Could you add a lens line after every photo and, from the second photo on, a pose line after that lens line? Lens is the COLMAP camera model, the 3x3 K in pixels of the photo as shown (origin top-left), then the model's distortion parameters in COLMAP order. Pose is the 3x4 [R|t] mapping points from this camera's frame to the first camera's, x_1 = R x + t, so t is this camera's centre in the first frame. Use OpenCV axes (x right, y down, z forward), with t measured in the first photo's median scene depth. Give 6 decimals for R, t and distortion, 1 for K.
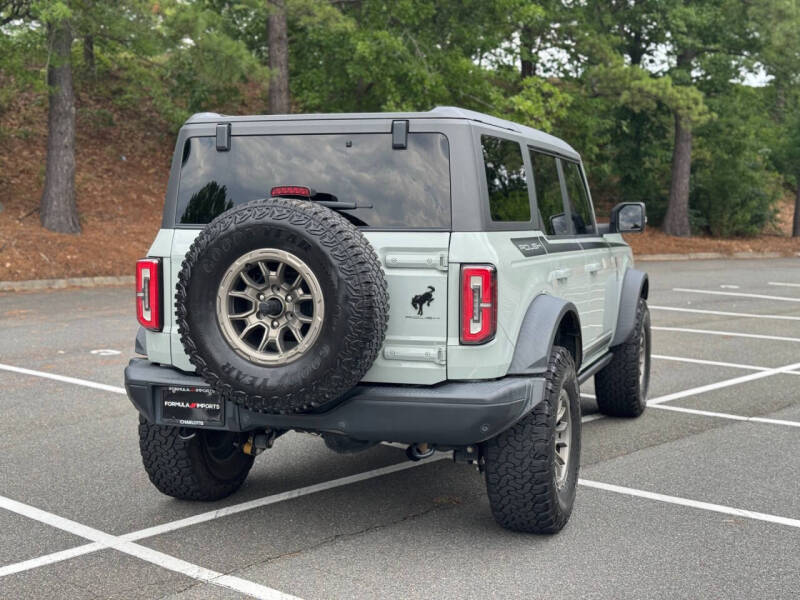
lens RADIAL K [[1119.9, 0, 400.0], [0, 1119.9, 300.0], [0, 0, 1]] dist [0.223022, -0.477237]
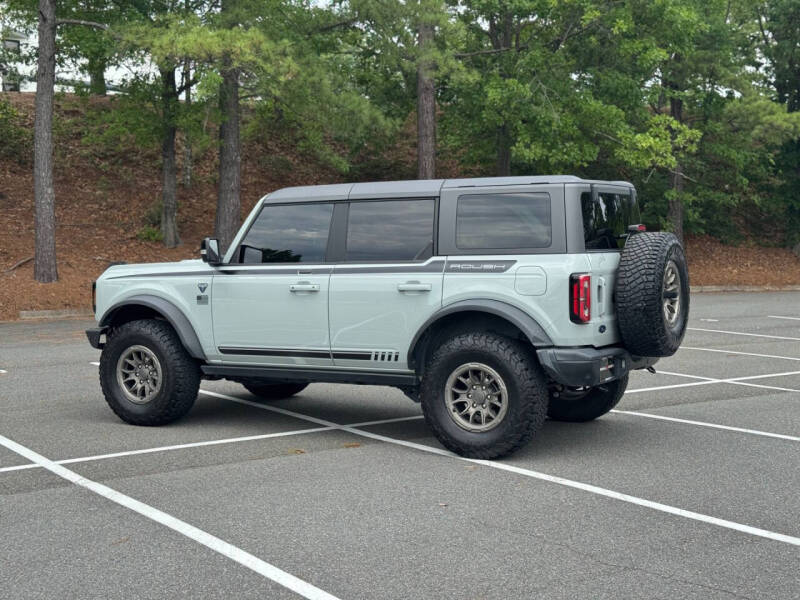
lens RADIAL K [[1119.9, 0, 400.0], [0, 1119.9, 300.0], [0, 0, 1]] dist [0.223022, -0.477237]
pose [[0.976344, 0.006621, -0.216120, 0.097995], [-0.012800, 0.999548, -0.027204, 0.005754], [0.215842, 0.029327, 0.975988, -0.069886]]
